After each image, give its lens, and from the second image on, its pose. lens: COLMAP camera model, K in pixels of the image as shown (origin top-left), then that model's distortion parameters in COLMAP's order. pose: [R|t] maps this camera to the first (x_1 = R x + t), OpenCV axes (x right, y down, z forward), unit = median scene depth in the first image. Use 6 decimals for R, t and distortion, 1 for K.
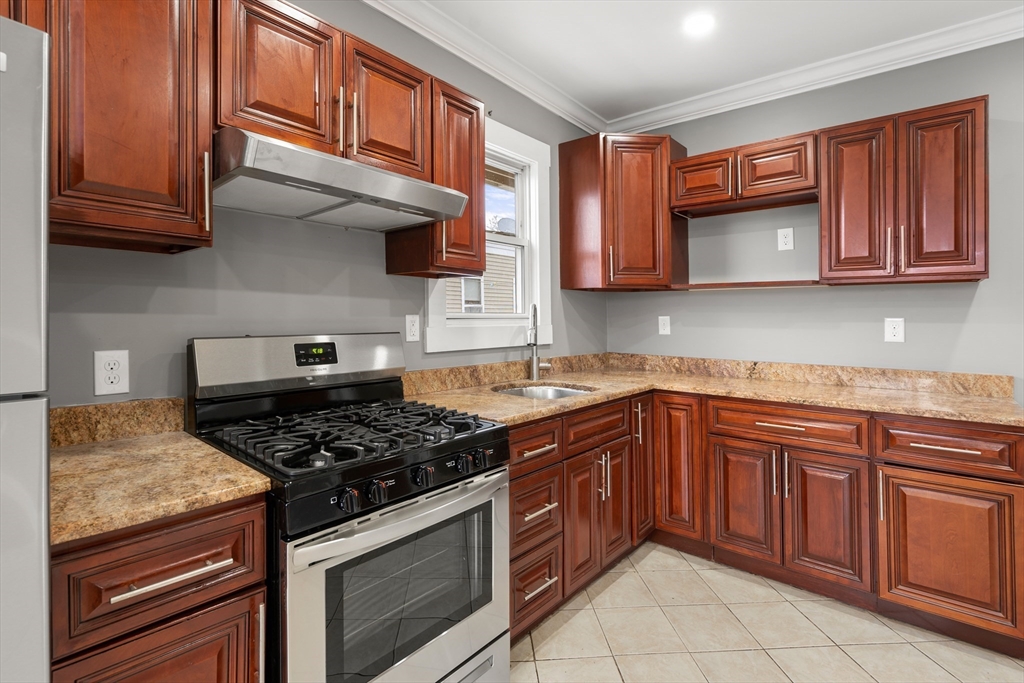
lens RADIAL K [[498.8, 0, 490.7], [0, 498.8, 318.2], [0, 0, 1]] dist [0.000187, 0.000340]
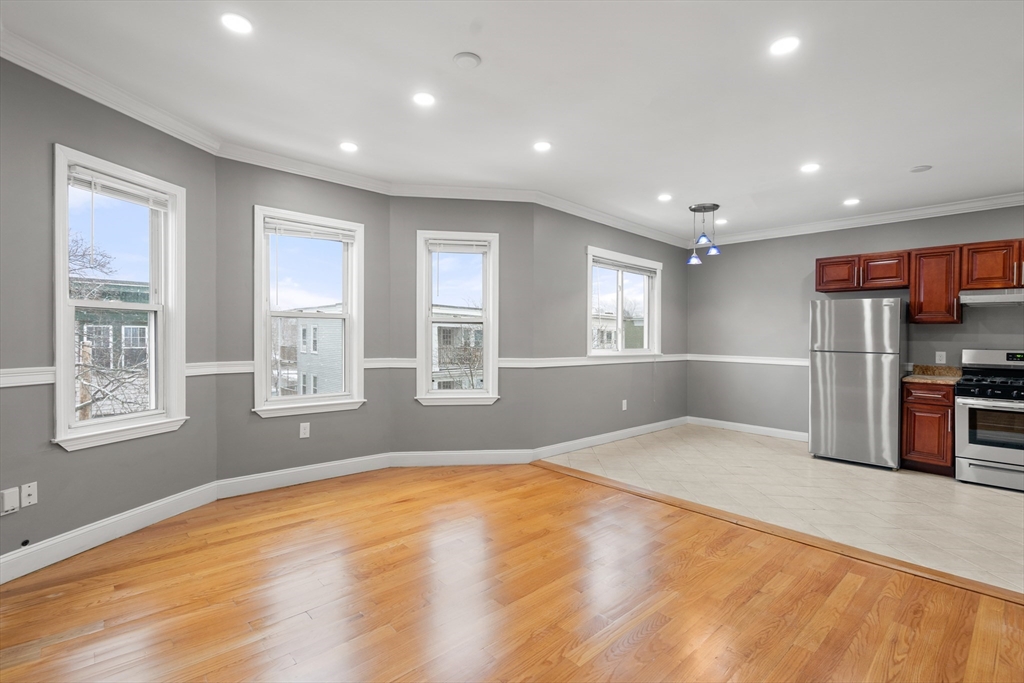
lens RADIAL K [[482.3, 0, 512.0], [0, 482.3, 341.5], [0, 0, 1]] dist [0.000421, 0.000549]
pose [[-0.094108, 0.002971, -0.995558, 1.927313], [-0.014740, 0.999882, 0.004378, 0.013682], [0.995453, 0.015086, -0.094053, -1.130313]]
